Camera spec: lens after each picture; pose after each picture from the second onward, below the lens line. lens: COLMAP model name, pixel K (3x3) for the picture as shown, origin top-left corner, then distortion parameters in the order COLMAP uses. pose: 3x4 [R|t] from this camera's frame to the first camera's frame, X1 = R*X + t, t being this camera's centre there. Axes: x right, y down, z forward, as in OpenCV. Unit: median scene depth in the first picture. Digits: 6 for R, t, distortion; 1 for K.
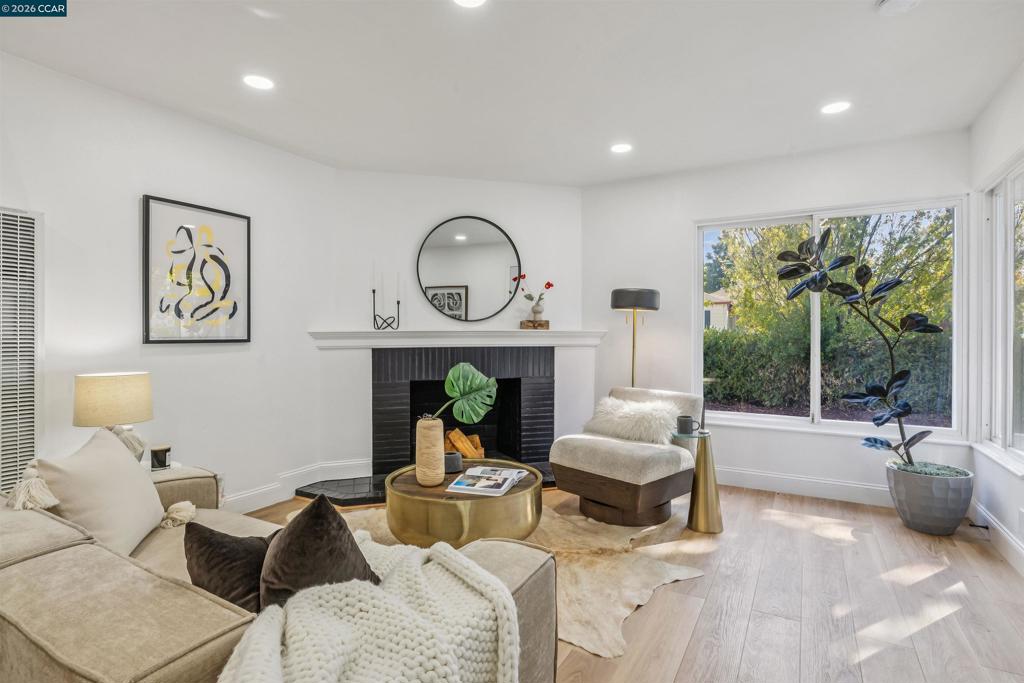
lens RADIAL K [[505.1, 0, 513.5], [0, 505.1, 337.7], [0, 0, 1]] dist [-0.004218, -0.000240]
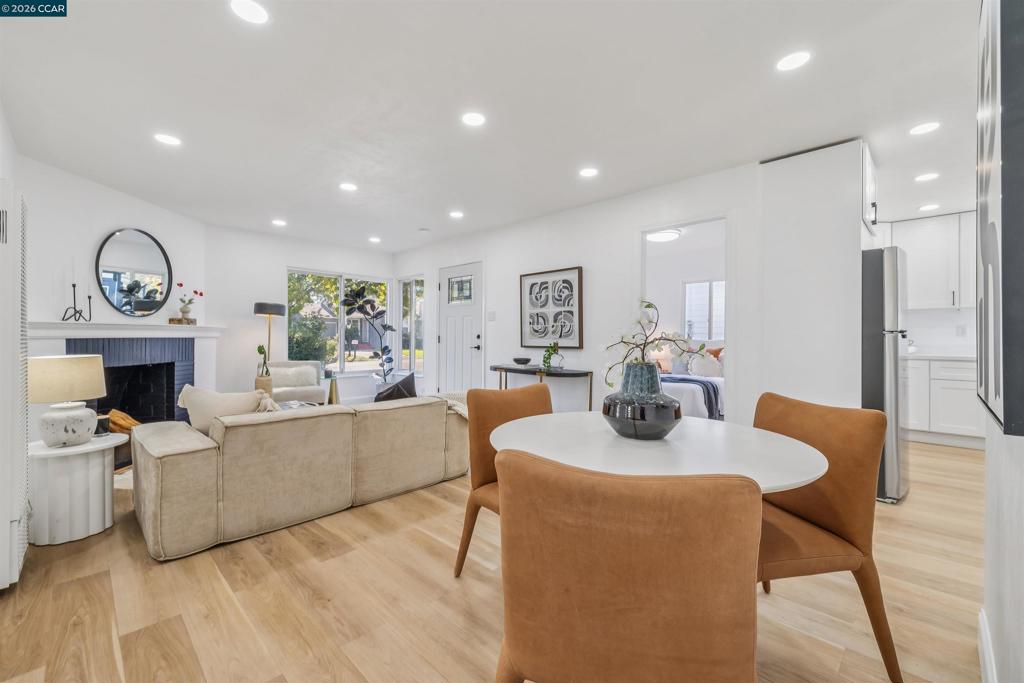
lens RADIAL K [[429.4, 0, 508.5], [0, 429.4, 336.7], [0, 0, 1]] dist [0.001093, 0.000128]
pose [[0.250261, 0.006217, 0.968158, -1.095295], [-0.002952, 0.999980, -0.005658, 0.024289], [-0.968174, -0.001442, 0.250275, -0.141205]]
